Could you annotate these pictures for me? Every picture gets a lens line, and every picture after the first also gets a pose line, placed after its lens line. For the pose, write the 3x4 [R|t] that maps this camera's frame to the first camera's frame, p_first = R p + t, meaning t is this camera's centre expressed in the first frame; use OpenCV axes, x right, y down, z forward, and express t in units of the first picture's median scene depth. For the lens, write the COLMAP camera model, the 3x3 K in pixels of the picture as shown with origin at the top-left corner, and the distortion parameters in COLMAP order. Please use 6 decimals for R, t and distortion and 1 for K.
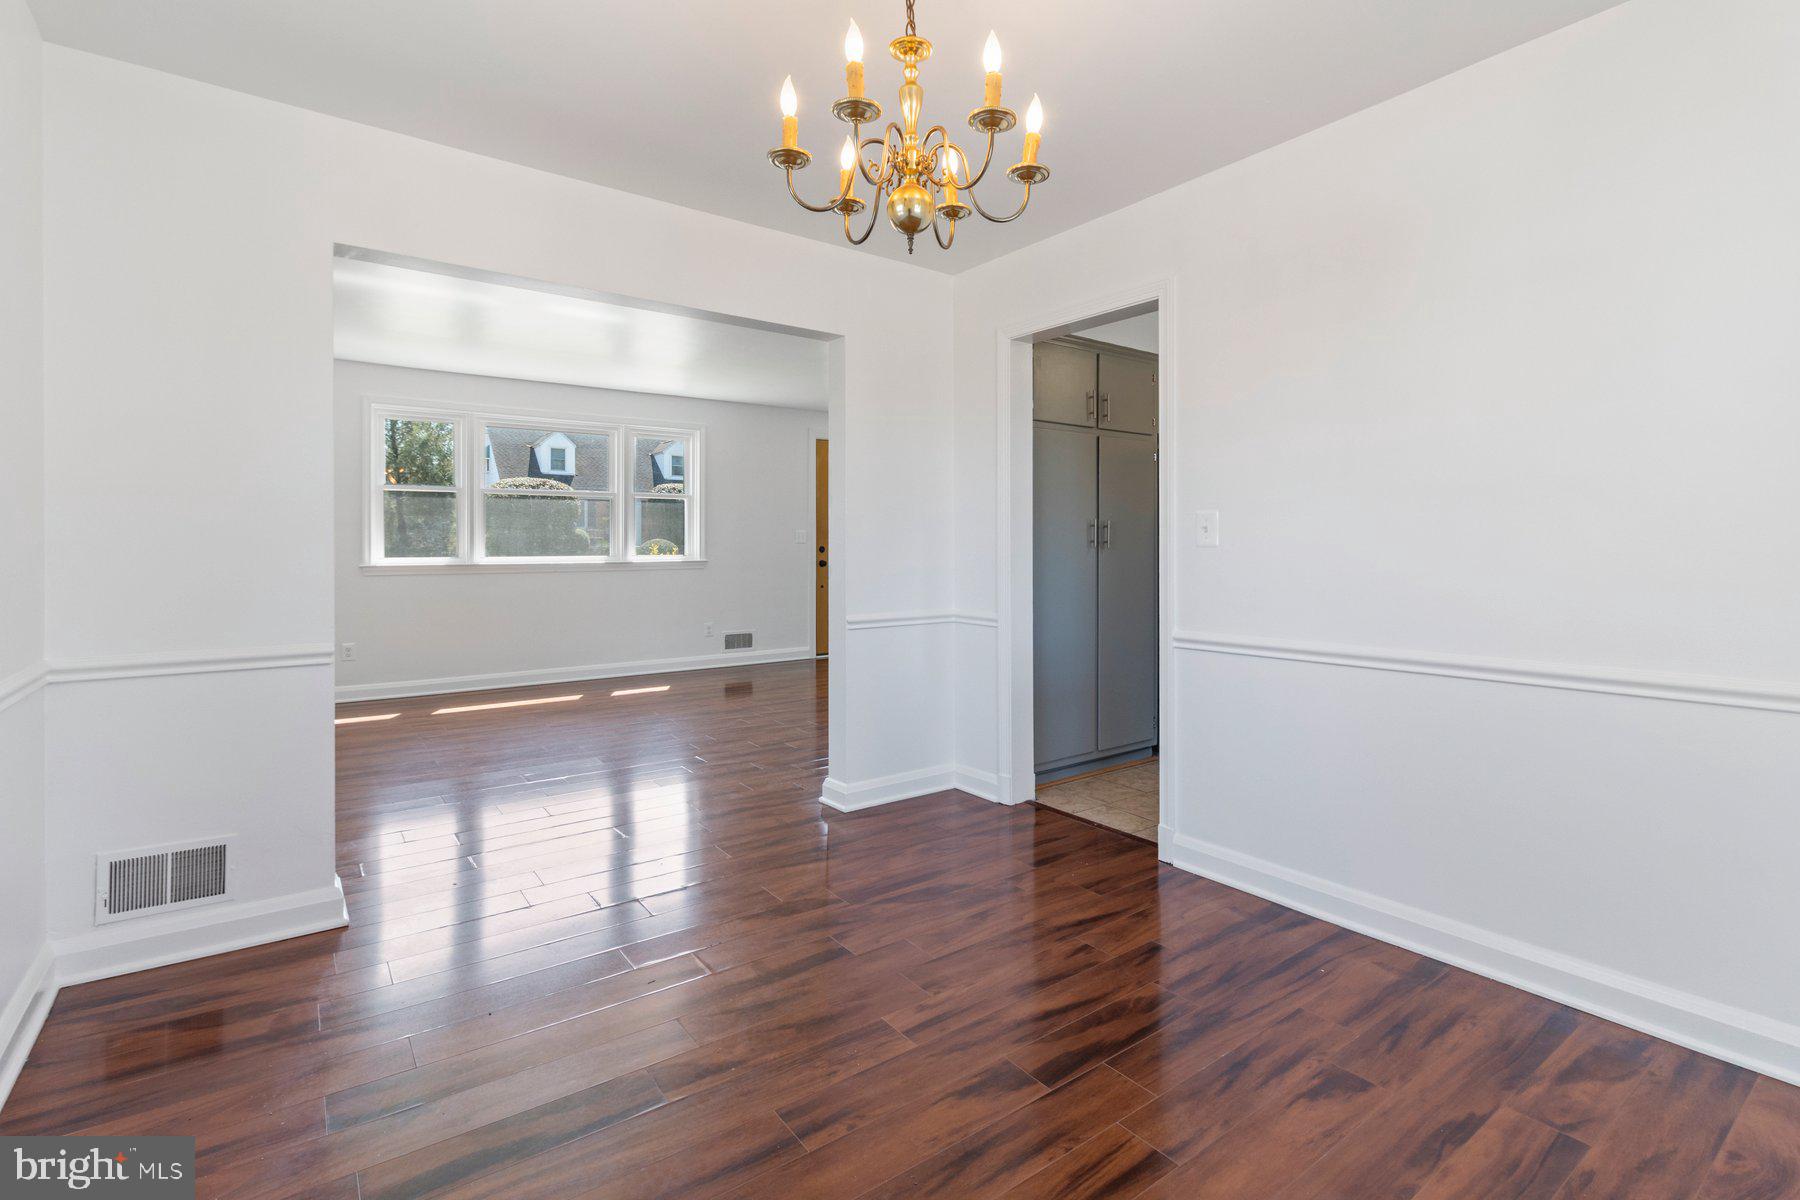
lens RADIAL K [[838.3, 0, 908.1], [0, 838.3, 545.8], [0, 0, 1]] dist [0.000257, 0.000388]
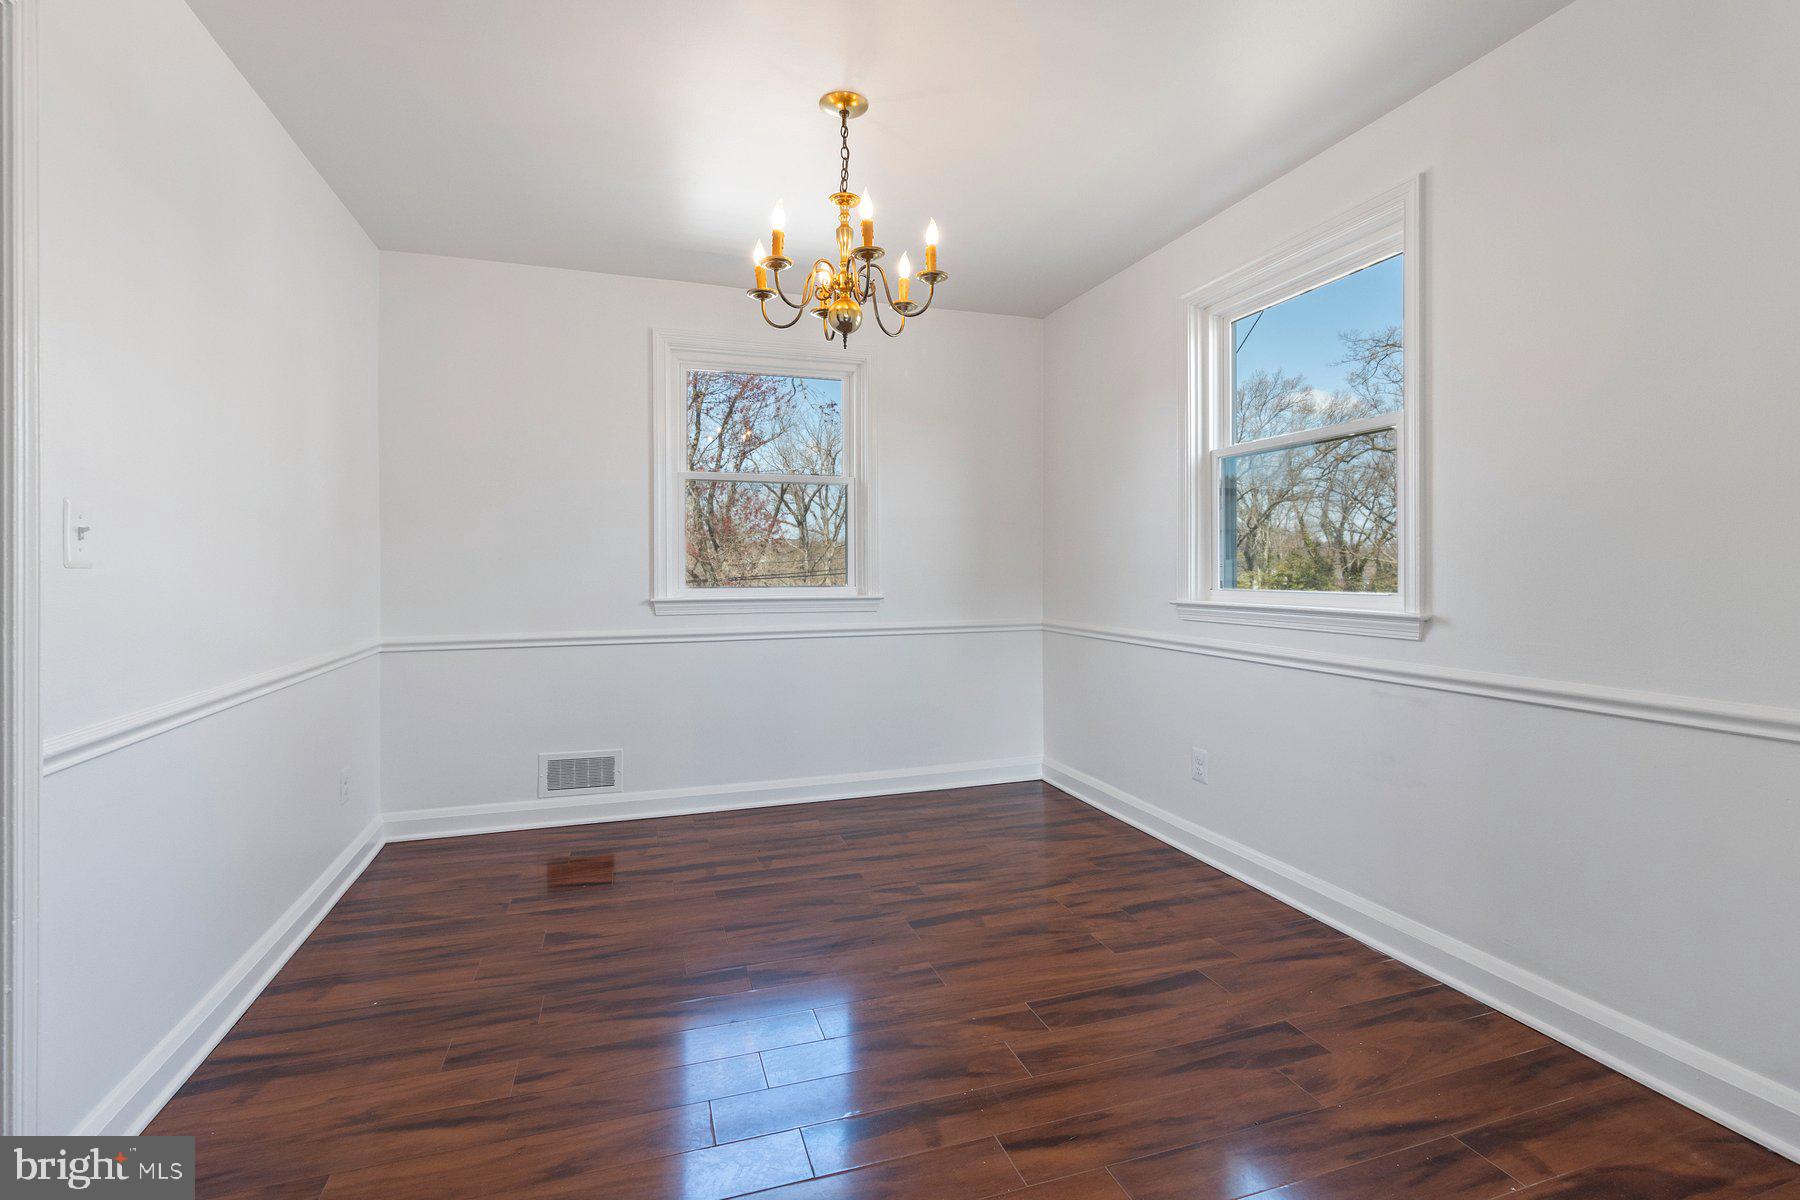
lens RADIAL K [[832.9, 0, 905.6], [0, 832.9, 568.6], [0, 0, 1]] dist [-0.000458, -0.000217]
pose [[-0.949328, 0.003335, 0.314268, -0.147916], [0.004041, 0.999991, 0.001595, 0.001829], [-0.314260, 0.002784, -0.949333, 0.649243]]
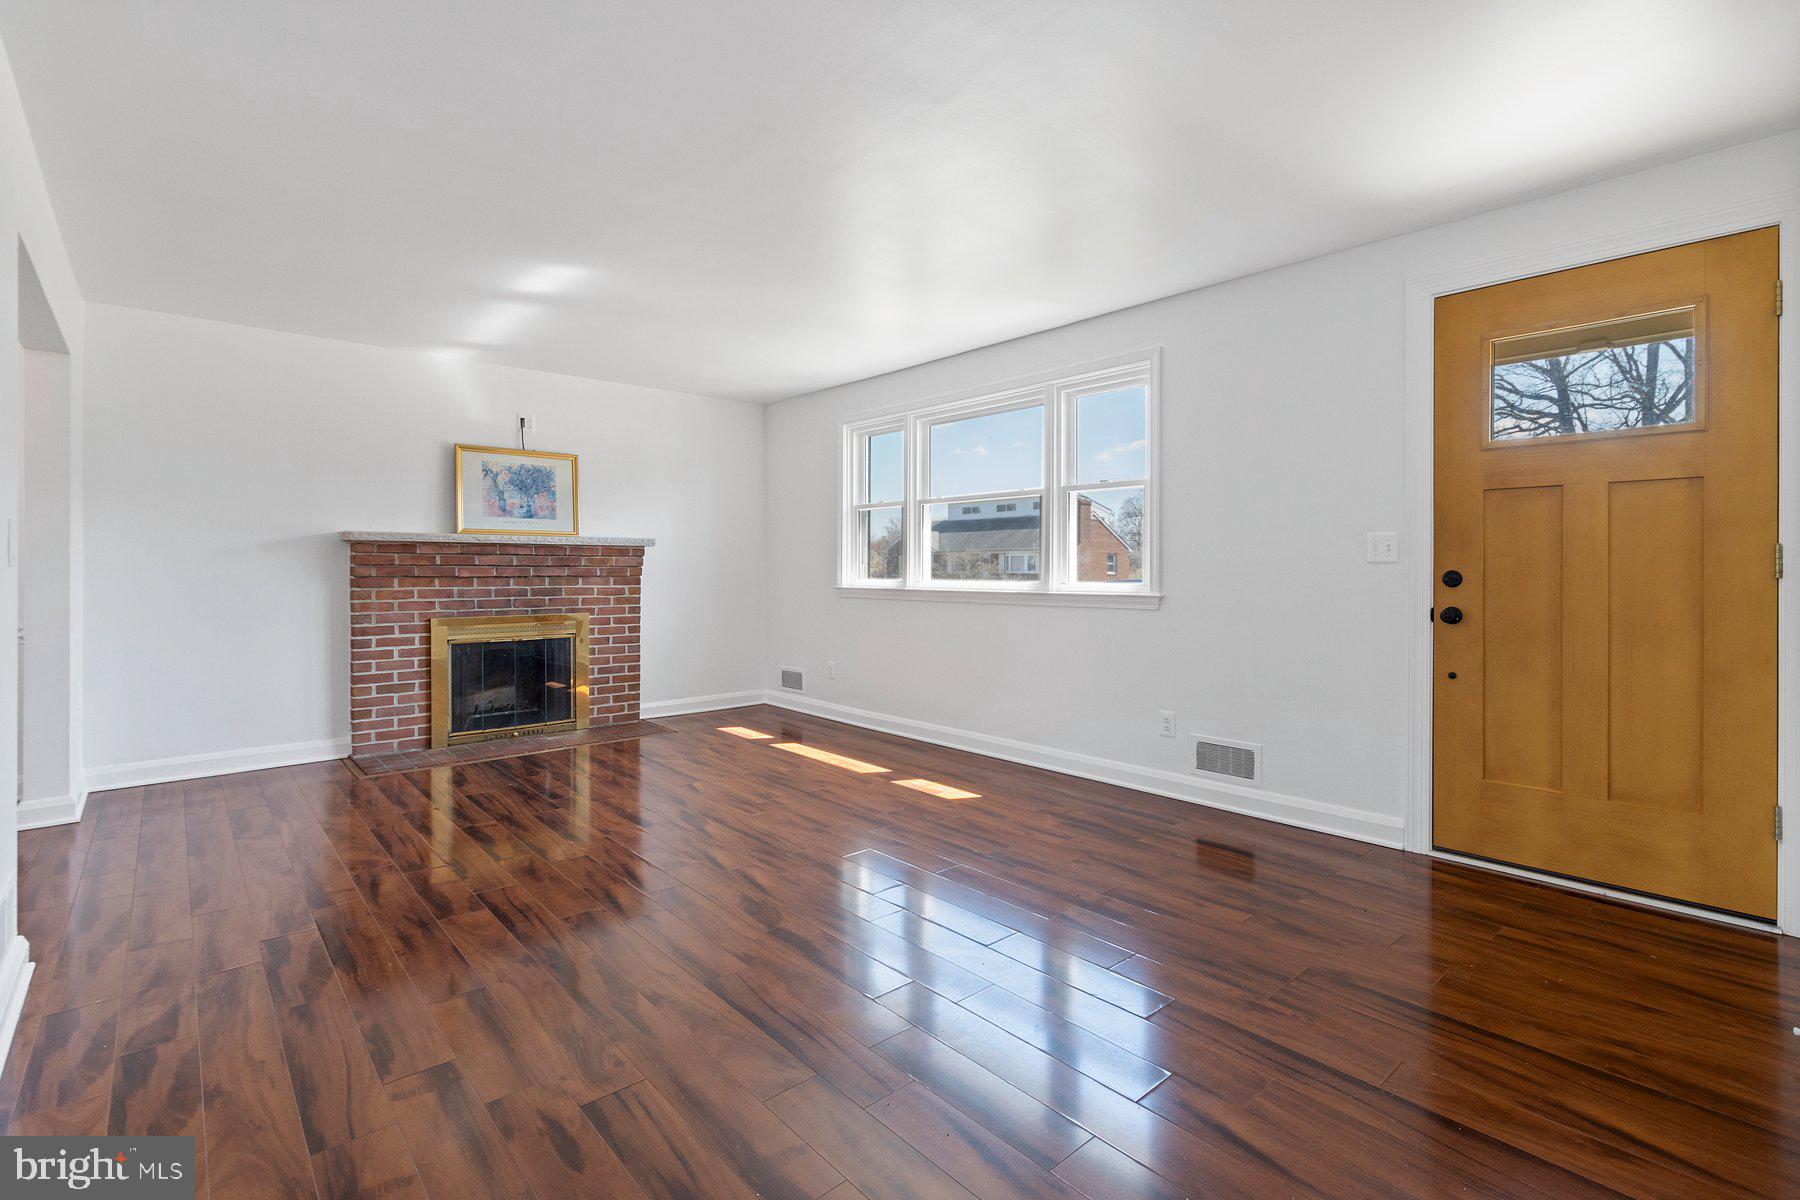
lens RADIAL K [[829.4, 0, 904.1], [0, 829.4, 576.0], [0, 0, 1]] dist [0.000978, -0.000457]
pose [[0.081758, 0.008778, -0.996614, 0.354176], [-0.004966, 0.999952, 0.008400, 0.001376], [0.996640, 0.004263, 0.081798, 0.997785]]
